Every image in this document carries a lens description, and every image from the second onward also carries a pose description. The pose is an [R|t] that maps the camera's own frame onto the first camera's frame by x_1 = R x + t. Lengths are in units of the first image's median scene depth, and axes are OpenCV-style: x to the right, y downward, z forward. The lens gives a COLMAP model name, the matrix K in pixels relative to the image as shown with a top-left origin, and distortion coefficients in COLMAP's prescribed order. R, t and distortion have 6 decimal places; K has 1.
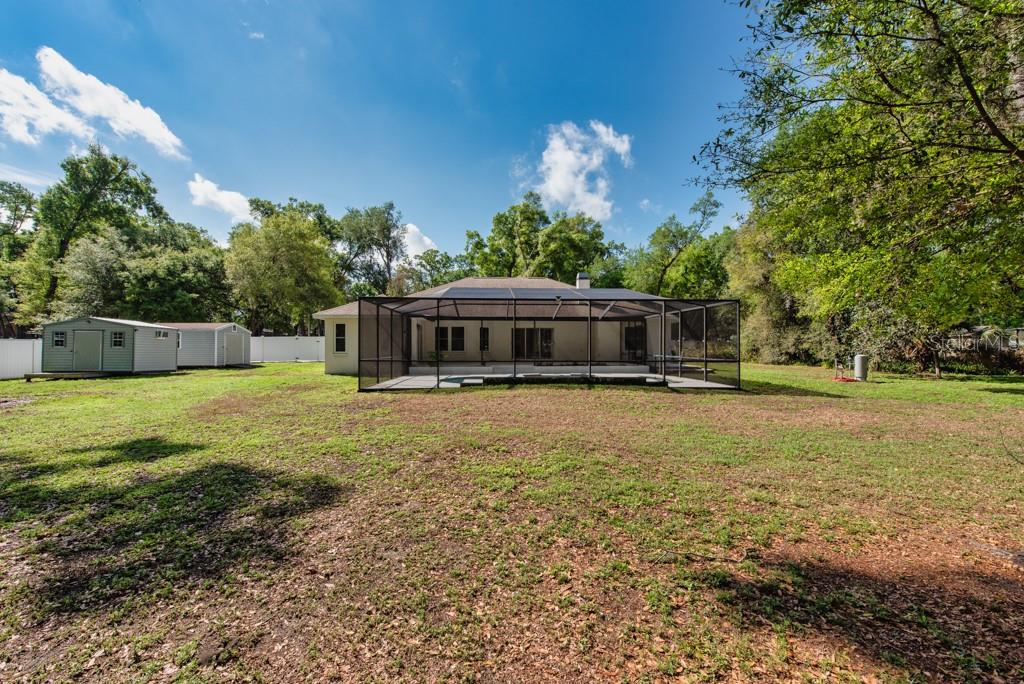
lens RADIAL K [[418.3, 0, 514.2], [0, 418.3, 342.3], [0, 0, 1]] dist [0.004045, 0.000246]
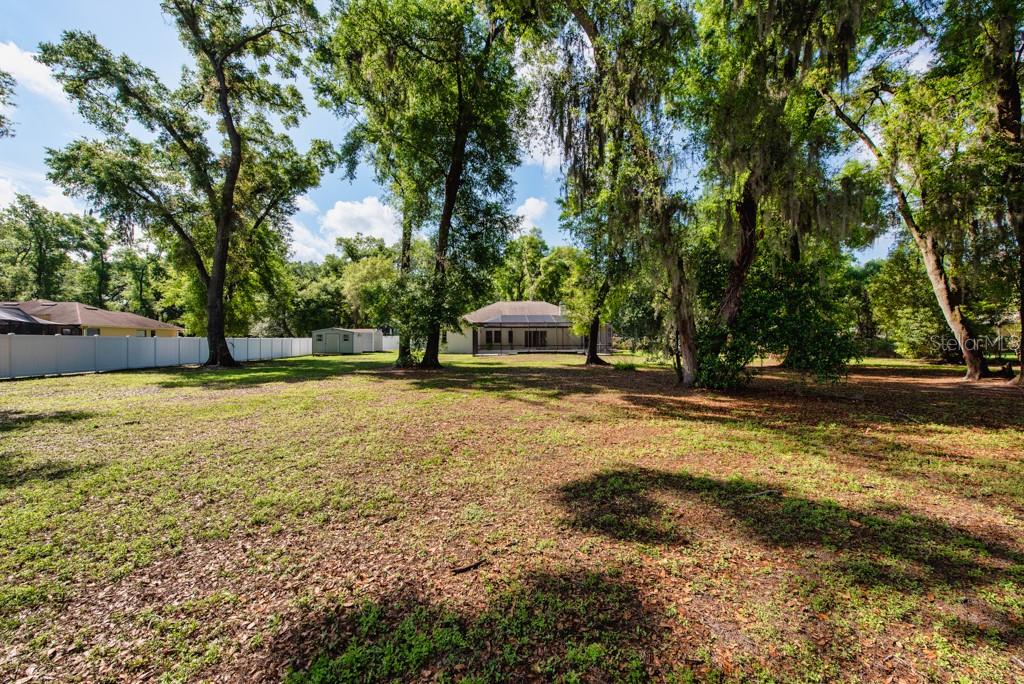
lens RADIAL K [[418.3, 0, 511.3], [0, 418.3, 339.7], [0, 0, 1]] dist [0.004045, 0.000246]
pose [[0.999834, -0.003570, -0.017880, -0.014826], [0.003694, 0.999970, 0.006878, -0.003228], [0.017855, -0.006943, 0.999816, -0.400306]]
